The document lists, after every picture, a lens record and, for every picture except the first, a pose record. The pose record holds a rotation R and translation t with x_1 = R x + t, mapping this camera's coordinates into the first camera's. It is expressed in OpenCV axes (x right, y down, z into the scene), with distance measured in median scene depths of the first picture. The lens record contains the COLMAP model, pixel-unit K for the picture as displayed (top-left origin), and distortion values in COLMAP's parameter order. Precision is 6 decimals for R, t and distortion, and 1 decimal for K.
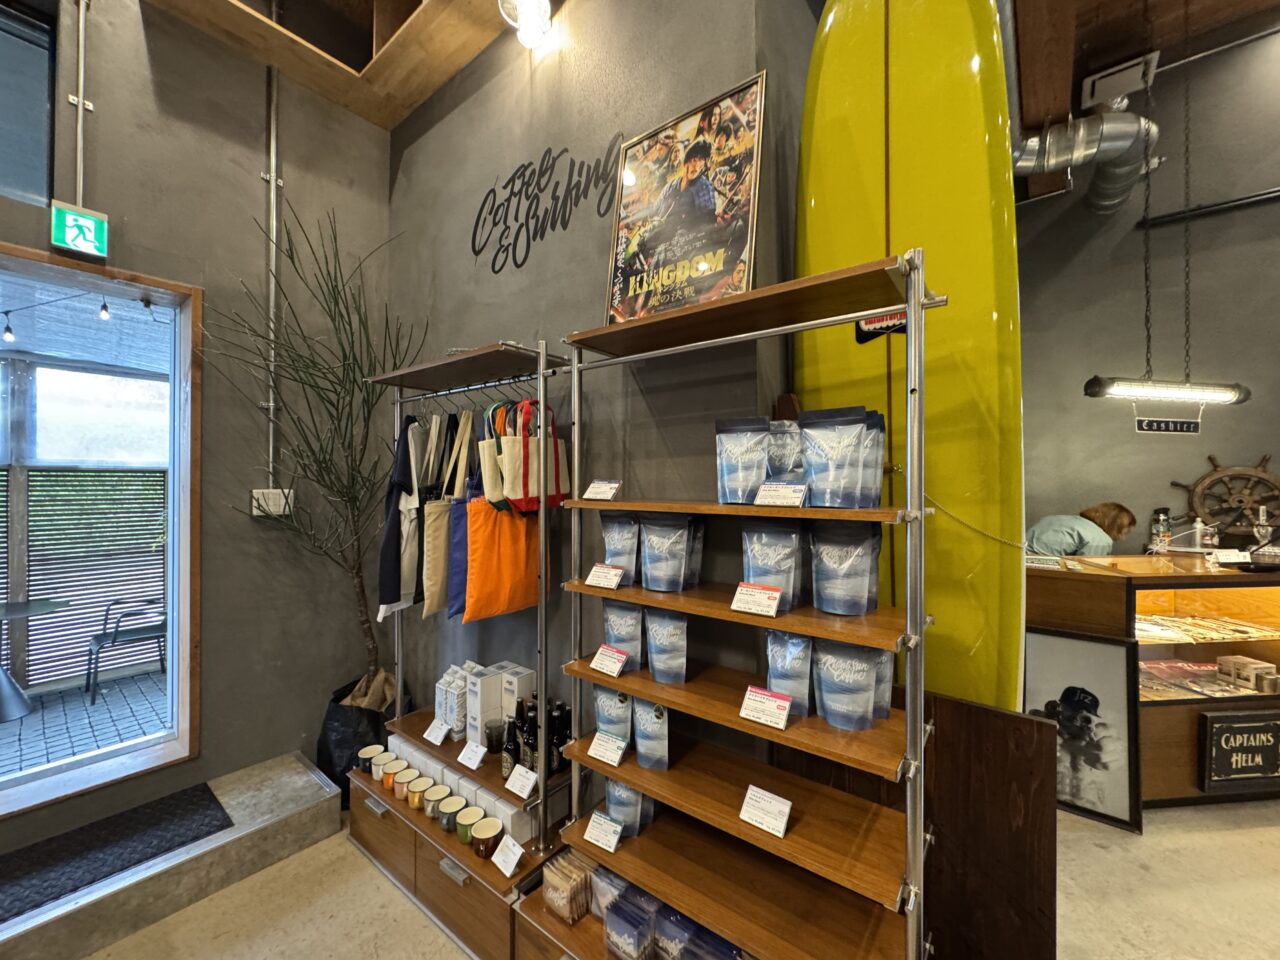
lens RADIAL K [[519.6, 0, 640.3], [0, 519.6, 481.2], [0, 0, 1]] dist [0.002481, -0.000562]
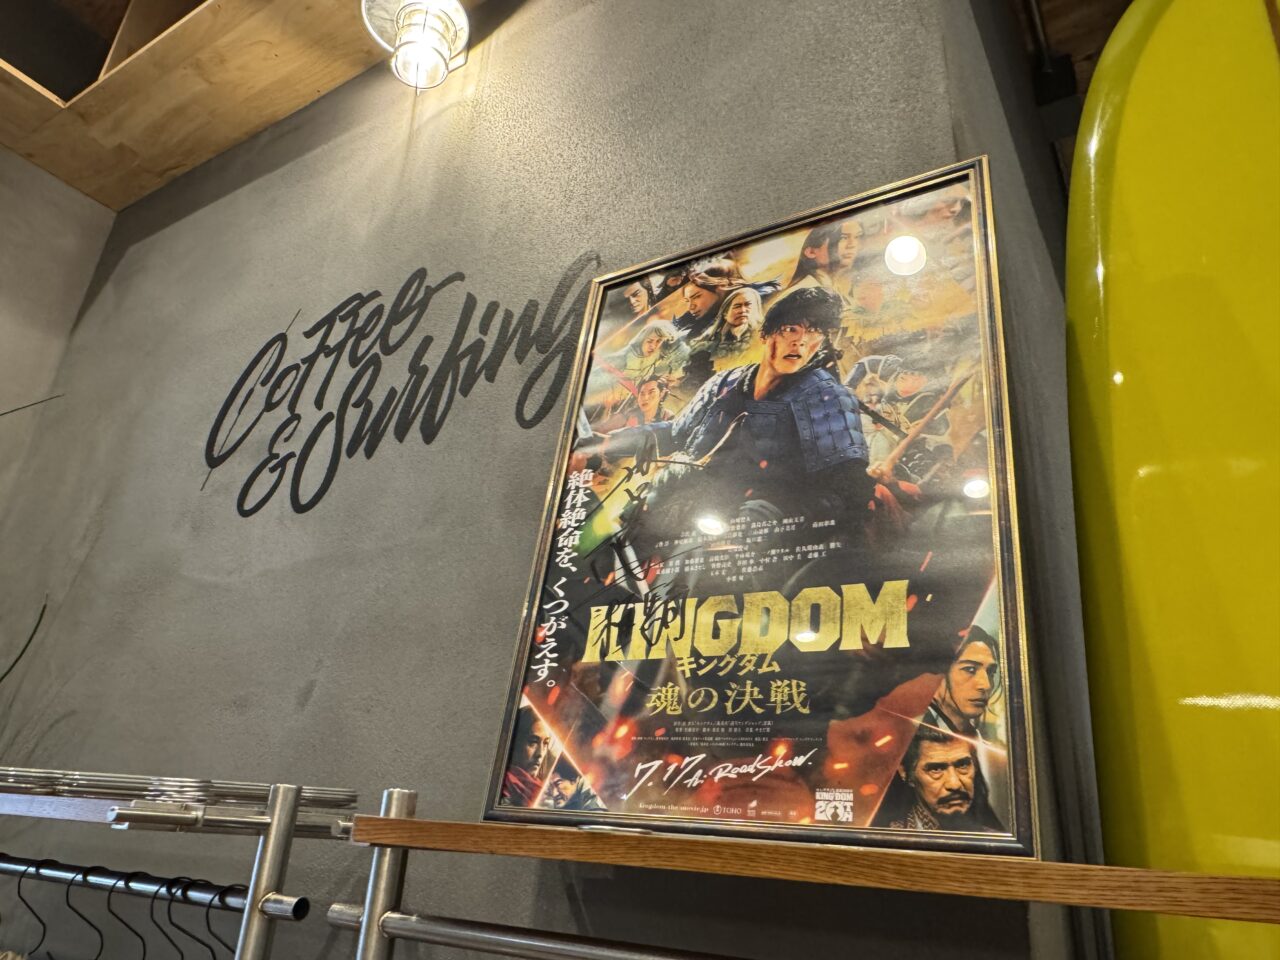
lens RADIAL K [[900.6, 0, 645.3], [0, 900.6, 481.5], [0, 0, 1]] dist [0.017411, -0.026178]
pose [[0.991314, 0.101162, 0.084042, -0.033703], [-0.062578, 0.924859, -0.375127, -0.196808], [-0.115676, 0.366609, 0.923156, 0.335243]]
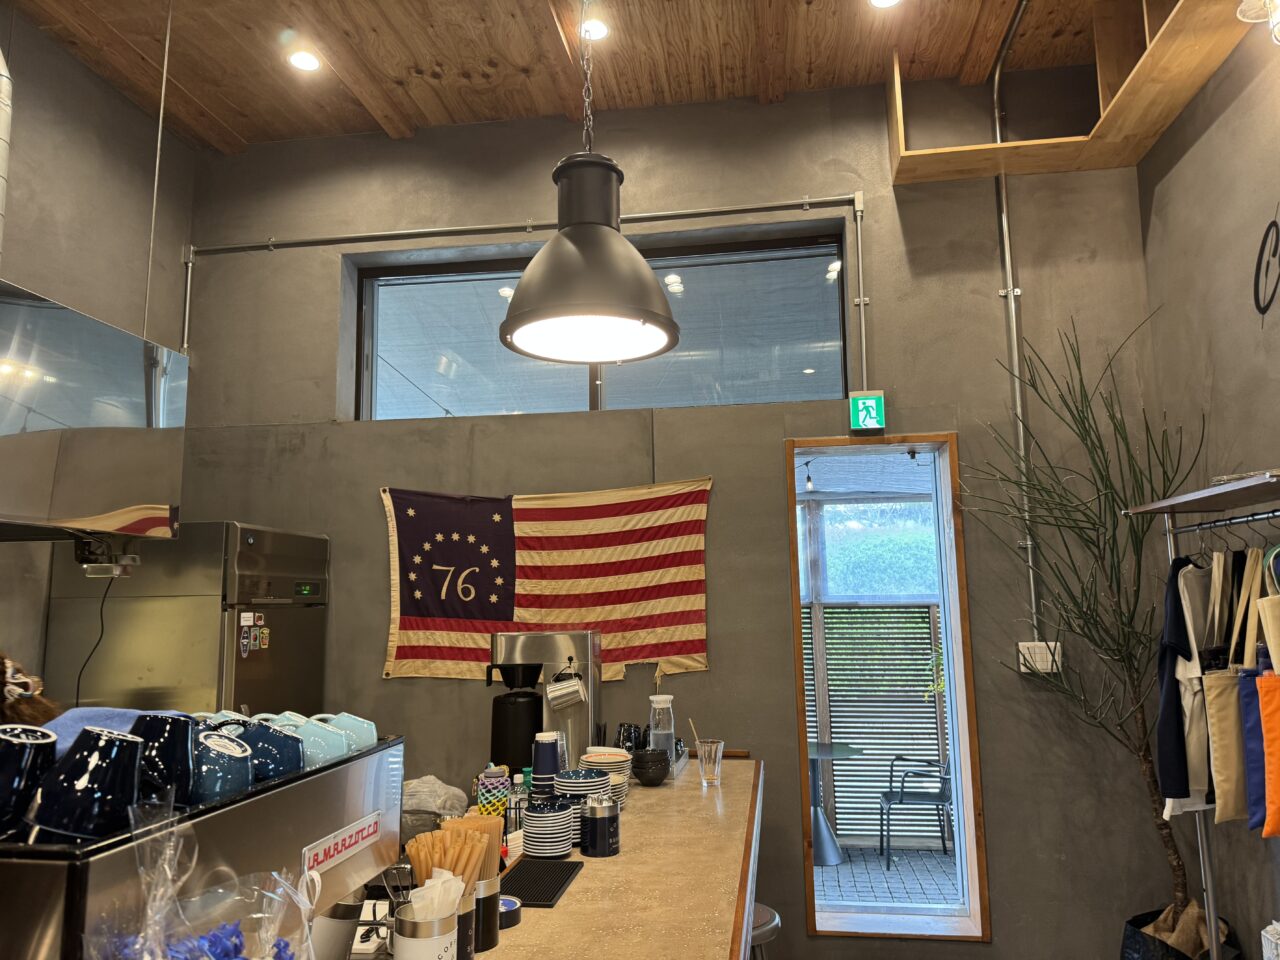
lens RADIAL K [[900.6, 0, 645.3], [0, 900.6, 472.6], [0, 0, 1]] dist [0.017411, -0.026178]
pose [[0.511576, -0.137400, -0.848181, 0.305264], [0.019904, 0.988762, -0.148168, -0.061962], [0.859007, 0.058917, 0.508562, -0.382762]]
